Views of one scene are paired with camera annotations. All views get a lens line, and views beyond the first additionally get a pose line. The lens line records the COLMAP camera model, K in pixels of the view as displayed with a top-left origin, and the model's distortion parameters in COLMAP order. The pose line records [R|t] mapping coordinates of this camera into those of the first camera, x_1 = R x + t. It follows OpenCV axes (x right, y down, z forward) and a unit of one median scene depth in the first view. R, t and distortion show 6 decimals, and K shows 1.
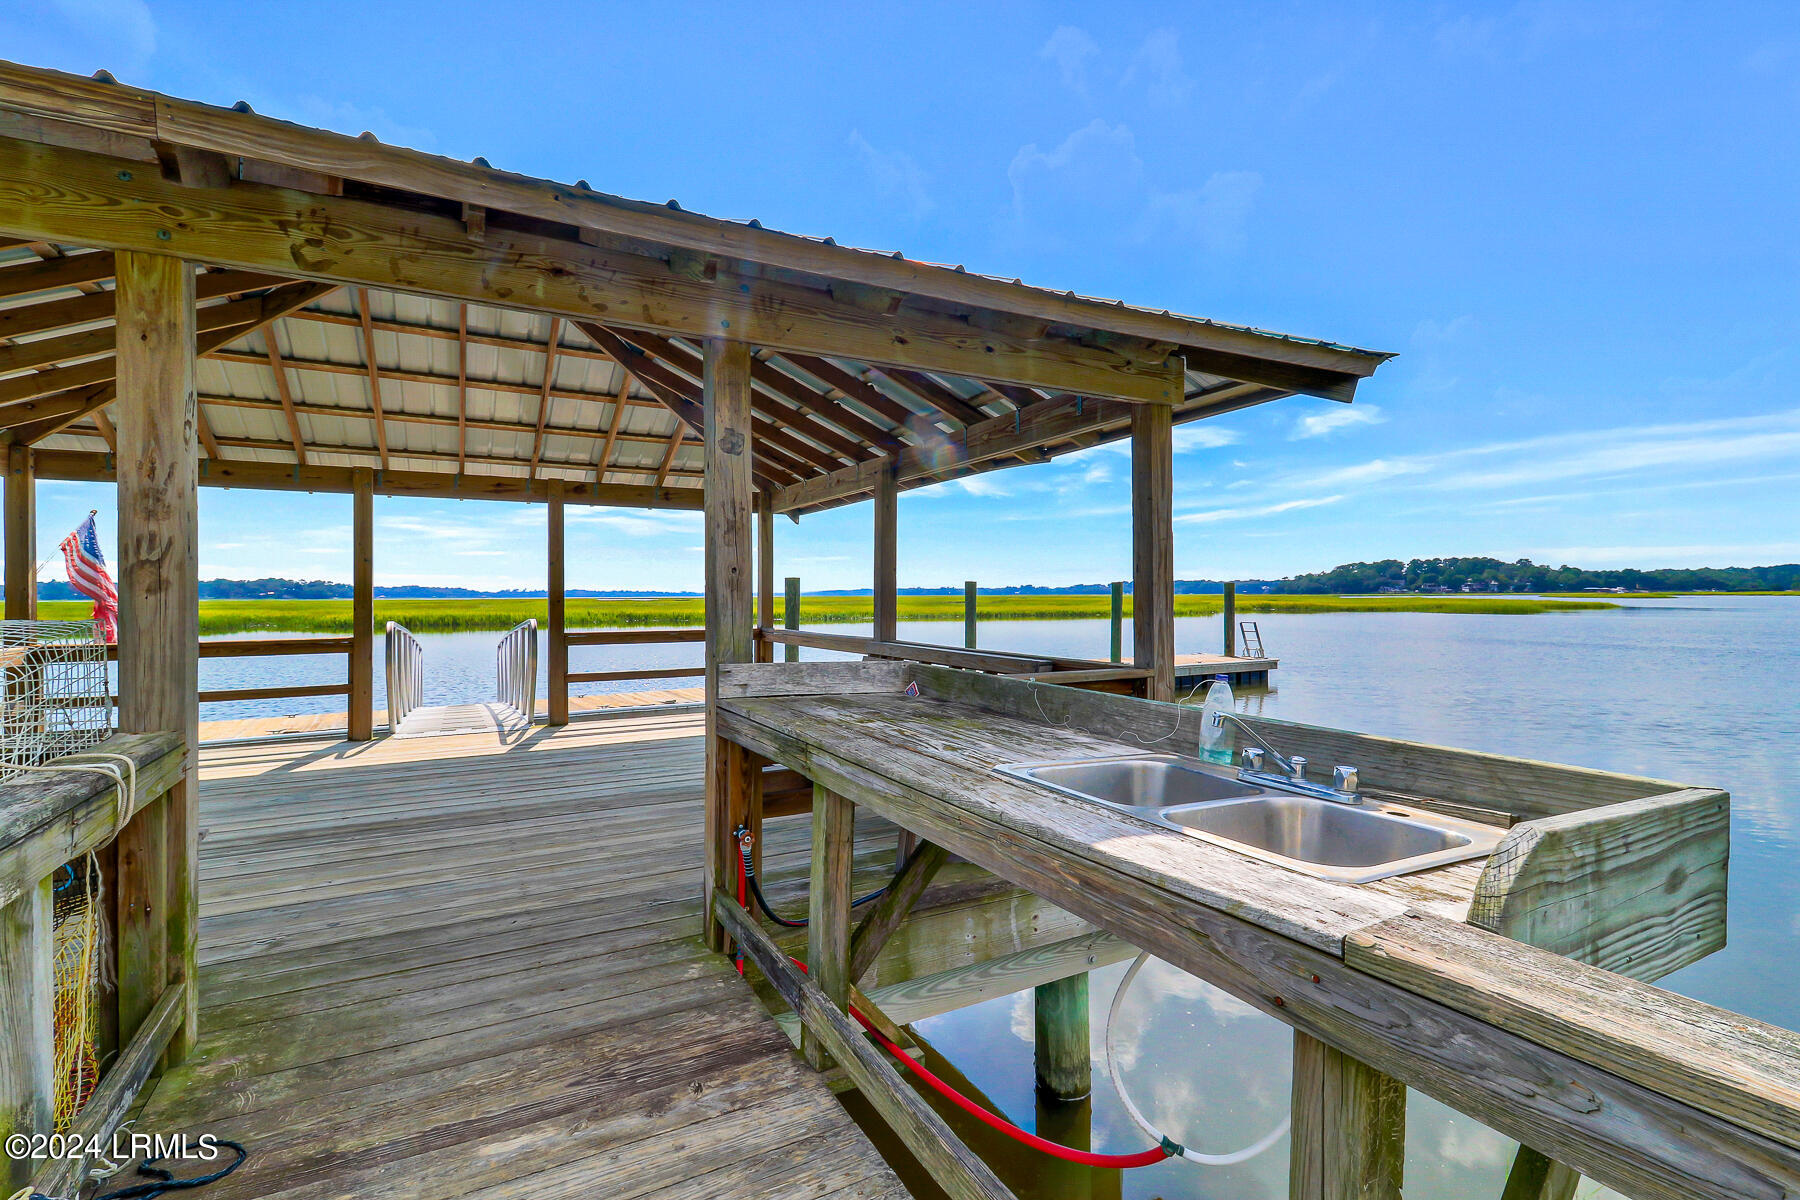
lens RADIAL K [[850.9, 0, 941.6], [0, 850.9, 595.1], [0, 0, 1]] dist [0.001868, -0.005114]
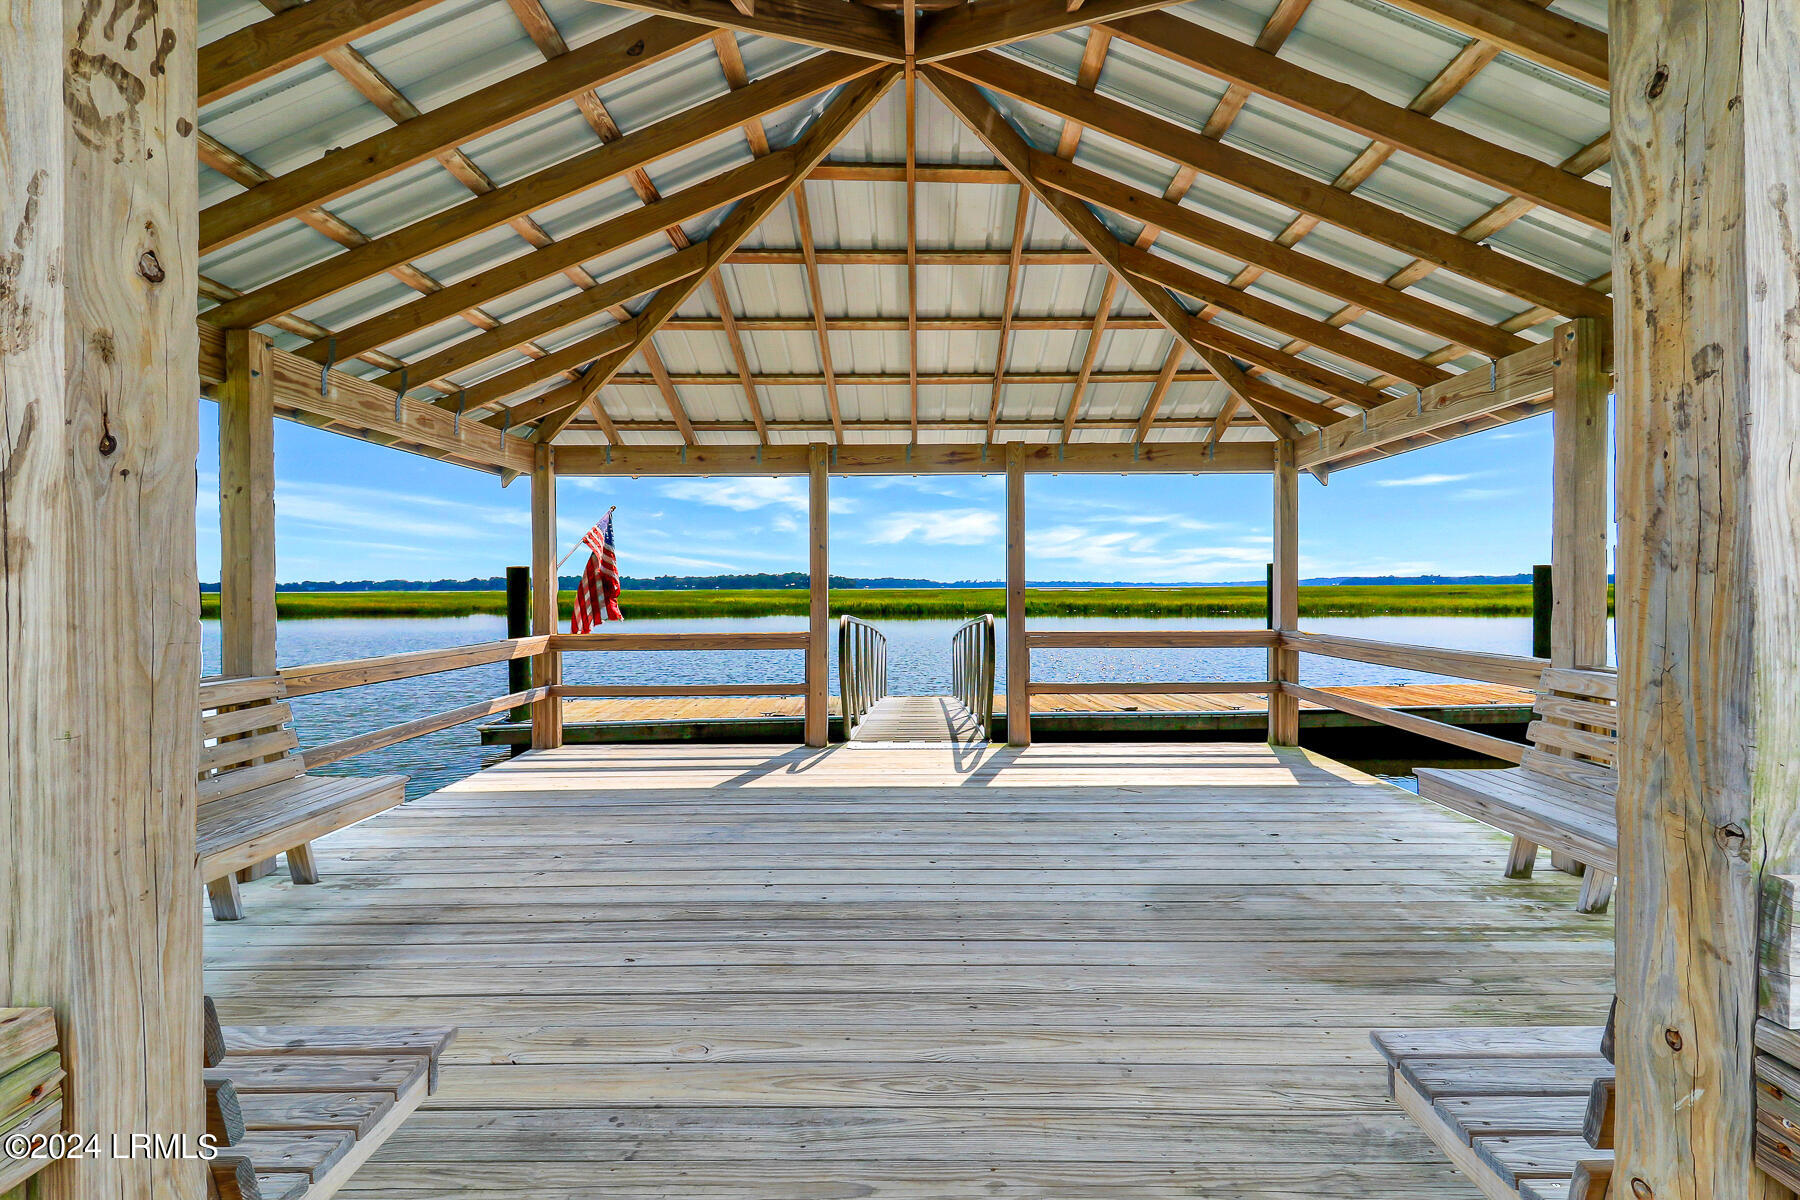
lens RADIAL K [[850.9, 0, 886.2], [0, 850.9, 595.2], [0, 0, 1]] dist [0.001868, -0.005114]
pose [[0.847365, 0.004397, -0.530993, -0.143173], [0.001866, 0.999935, 0.011258, 0.000159], [0.531008, -0.010530, 0.847301, 0.278112]]
